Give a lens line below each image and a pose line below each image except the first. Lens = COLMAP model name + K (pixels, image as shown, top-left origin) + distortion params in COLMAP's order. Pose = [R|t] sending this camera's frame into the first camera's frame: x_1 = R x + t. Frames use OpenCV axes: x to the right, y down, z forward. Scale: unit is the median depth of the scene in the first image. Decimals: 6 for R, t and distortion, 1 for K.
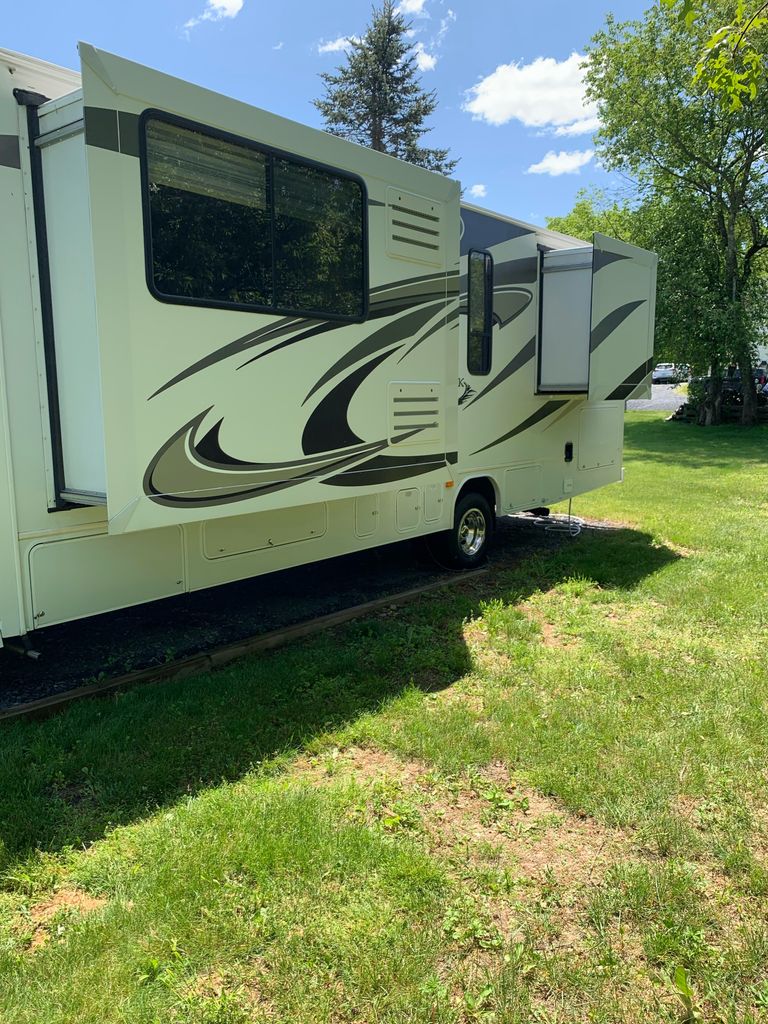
lens RADIAL K [[780.4, 0, 382.8], [0, 780.4, 512.1], [0, 0, 1]] dist [0.053957, -0.082946]
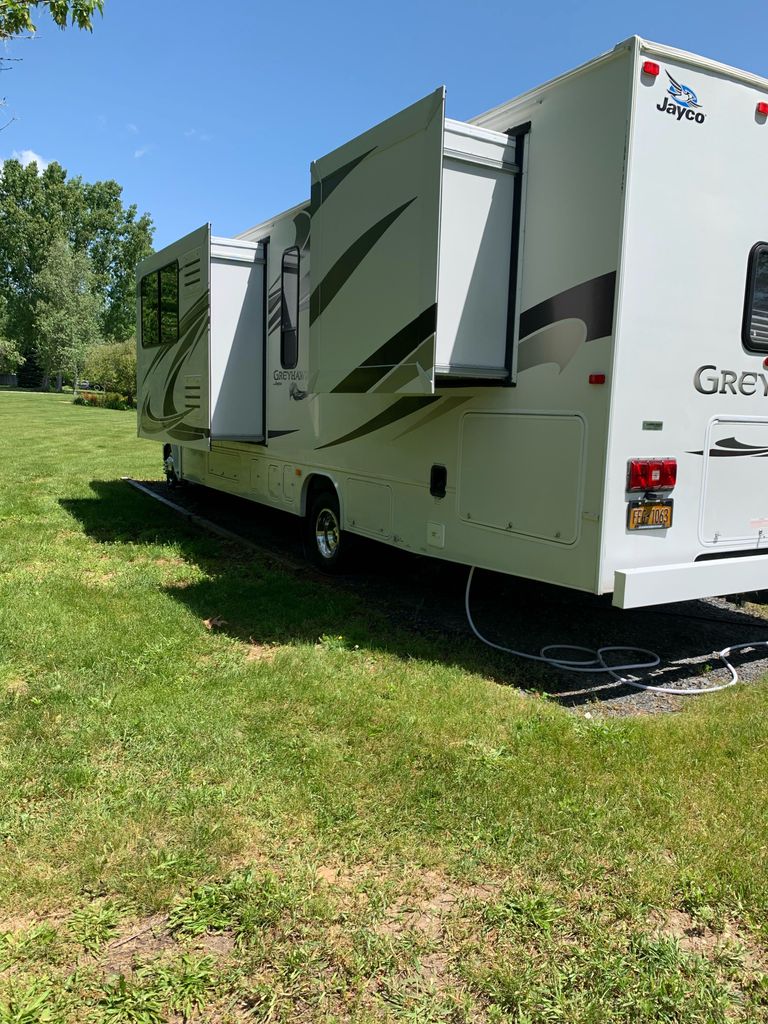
lens RADIAL K [[780.4, 0, 382.8], [0, 780.4, 512.1], [0, 0, 1]] dist [0.053957, -0.082946]
pose [[-0.350160, 0.120587, -0.928895, 0.943498], [-0.169715, 0.967098, 0.189522, -0.185517], [0.921186, 0.224011, -0.318174, 1.331114]]
